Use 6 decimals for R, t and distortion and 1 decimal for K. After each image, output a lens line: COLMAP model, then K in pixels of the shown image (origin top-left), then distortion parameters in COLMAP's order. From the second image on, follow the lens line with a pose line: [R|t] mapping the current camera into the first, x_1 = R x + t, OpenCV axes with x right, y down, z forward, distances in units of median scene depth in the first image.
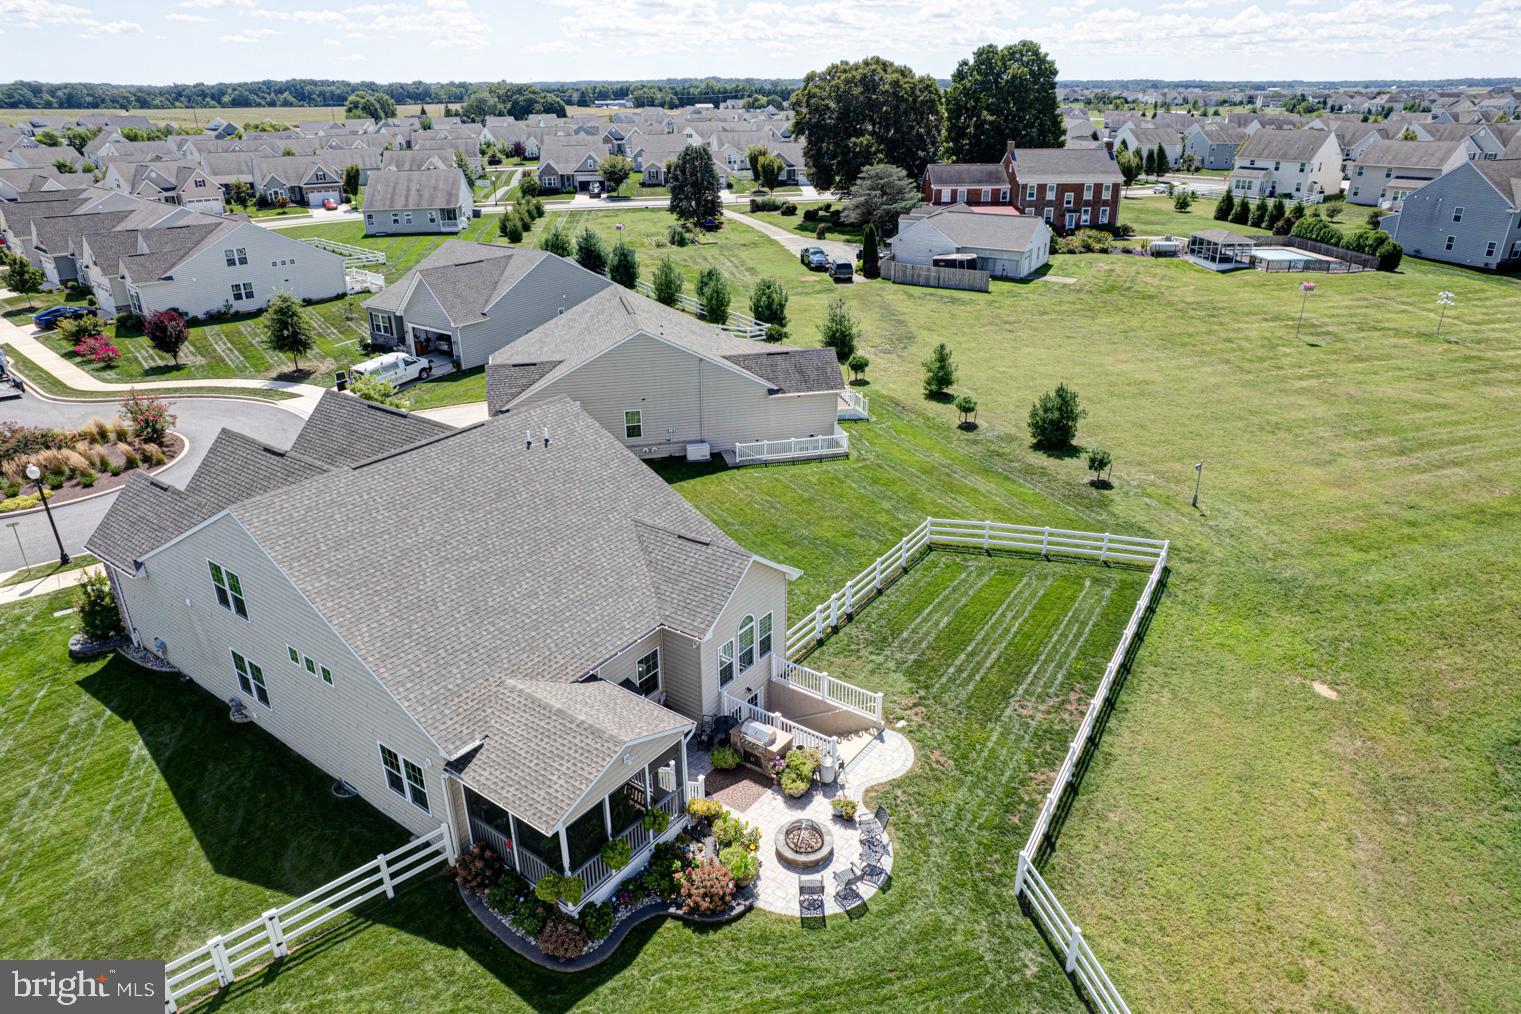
lens RADIAL K [[979.3, 0, 768.7], [0, 979.3, 504.1], [0, 0, 1]] dist [-0.084118, 0.081101]
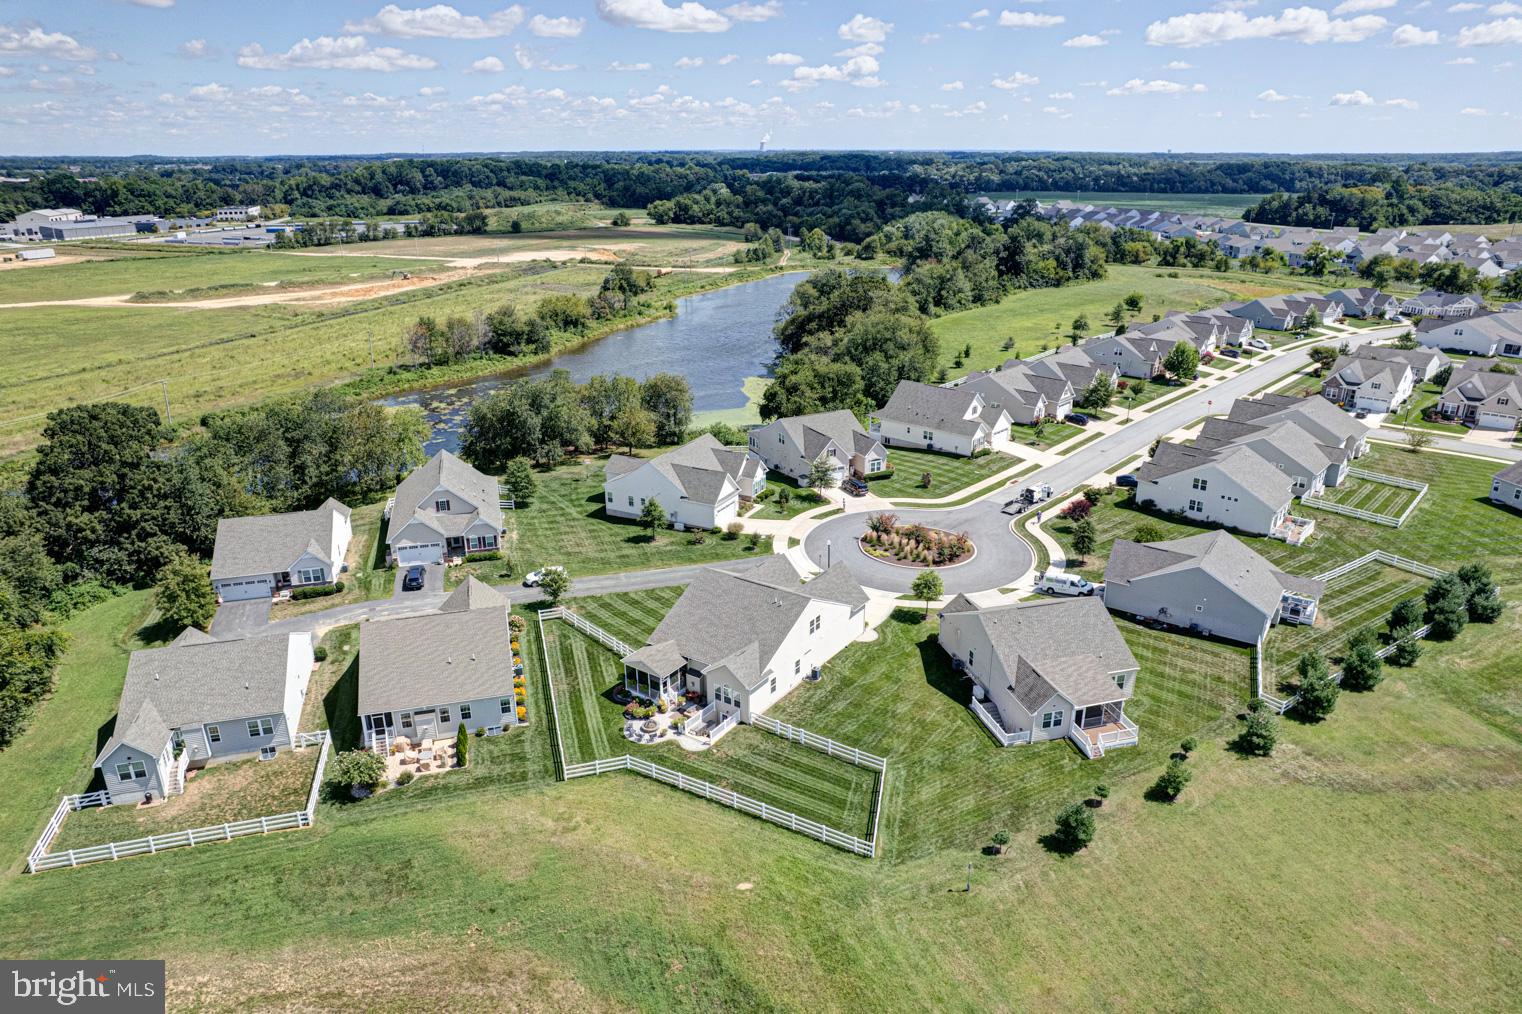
lens RADIAL K [[975.9, 0, 766.6], [0, 975.9, 509.8], [0, 0, 1]] dist [-0.069144, 0.057546]
pose [[0.016097, 0.353574, -0.935268, 1.303556], [-0.397069, 0.860730, 0.318560, -0.674681], [0.917648, 0.366238, 0.154248, 0.274223]]
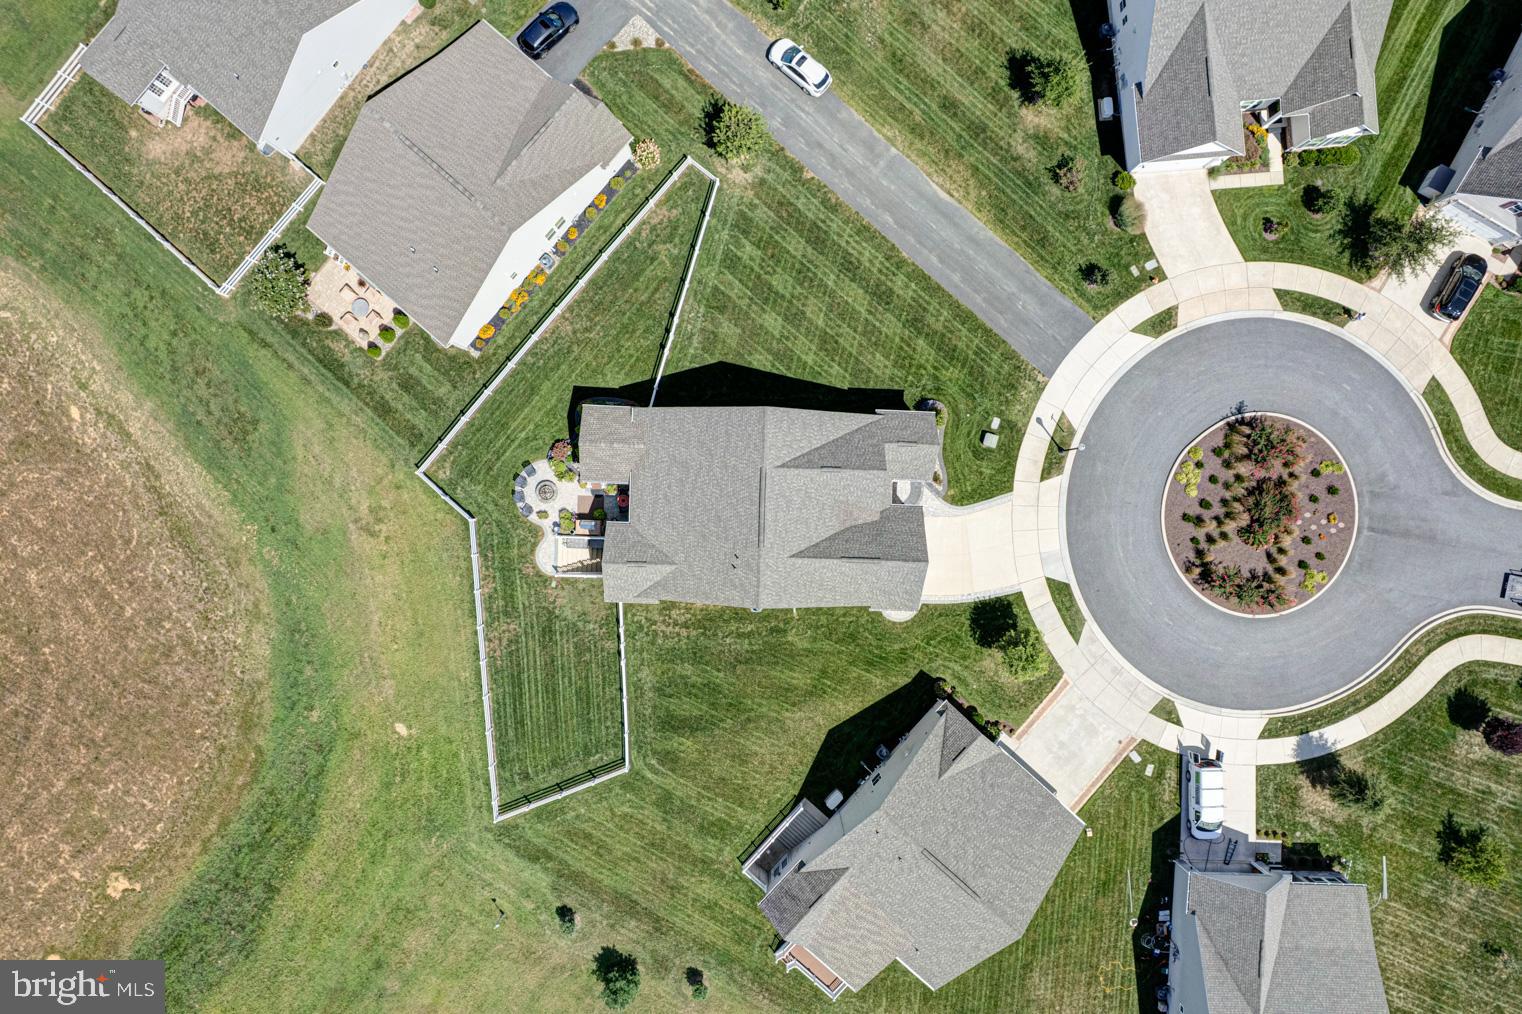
lens RADIAL K [[971.1, 0, 761.0], [0, 971.1, 507.0], [0, 0, 1]] dist [-0.037409, -0.000759]
pose [[-0.831943, 0.554708, 0.013044, -0.214713], [-0.219988, -0.351335, 0.910038, -1.022788], [0.509388, 0.754230, 0.414320, 0.106249]]
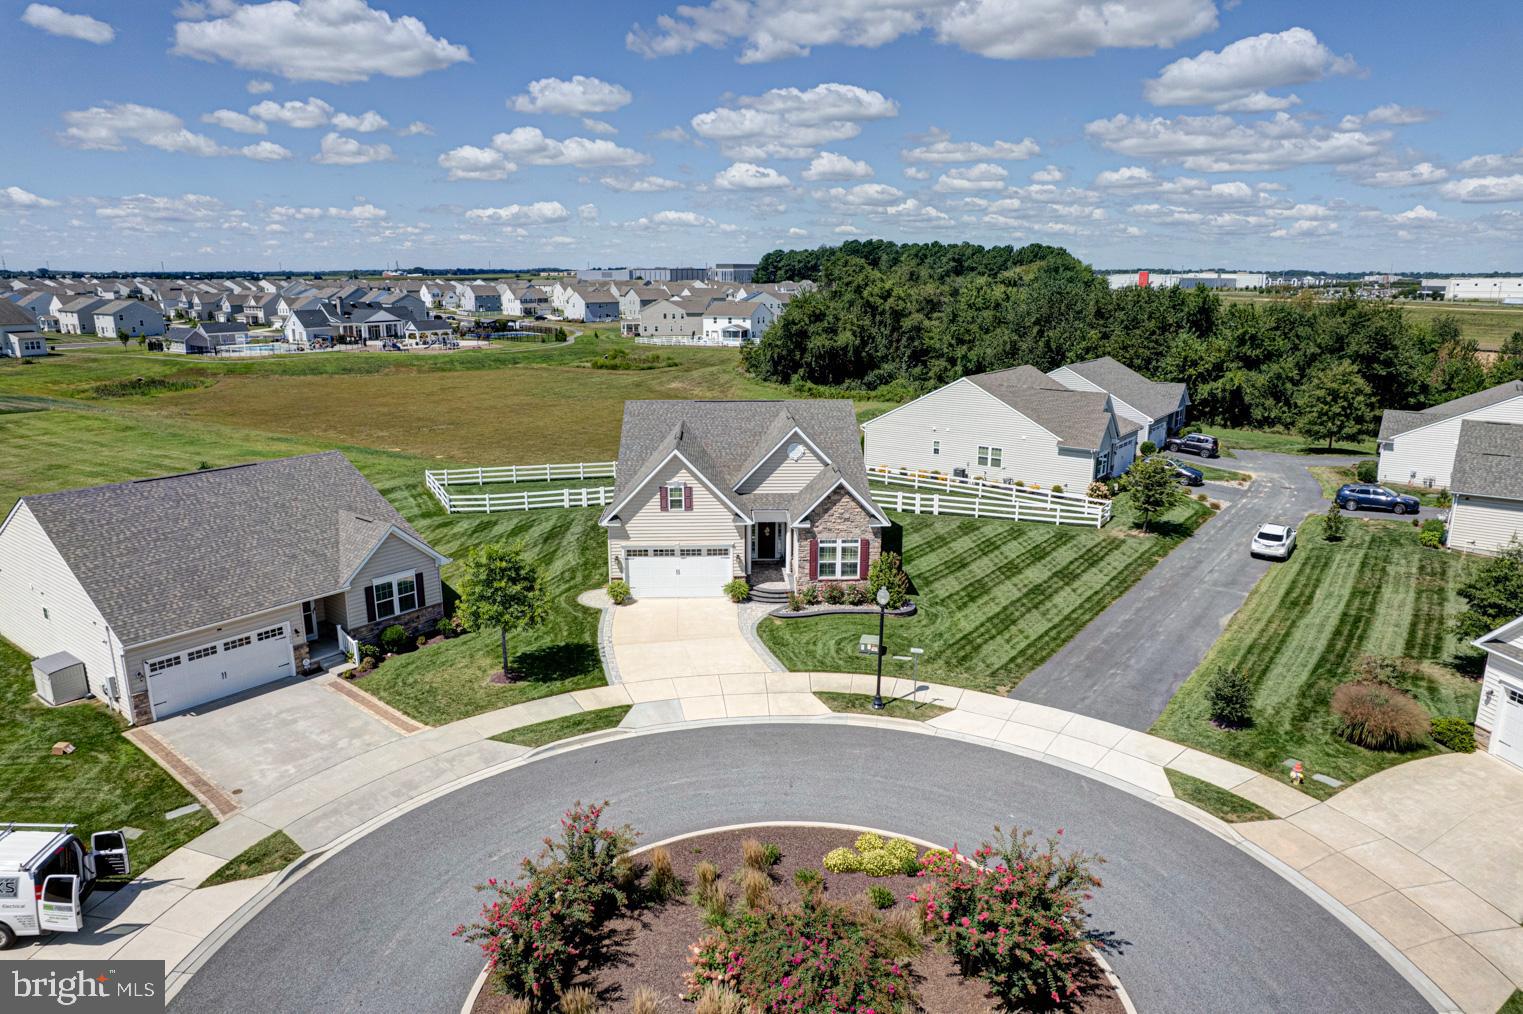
lens RADIAL K [[976.6, 0, 767.1], [0, 976.6, 509.8], [0, 0, 1]] dist [-0.069144, 0.057546]
pose [[-0.621065, -0.184223, 0.761801, -0.977705], [0.312484, 0.833185, 0.456241, -0.378461], [-0.718771, 0.521406, -0.459895, 1.041474]]
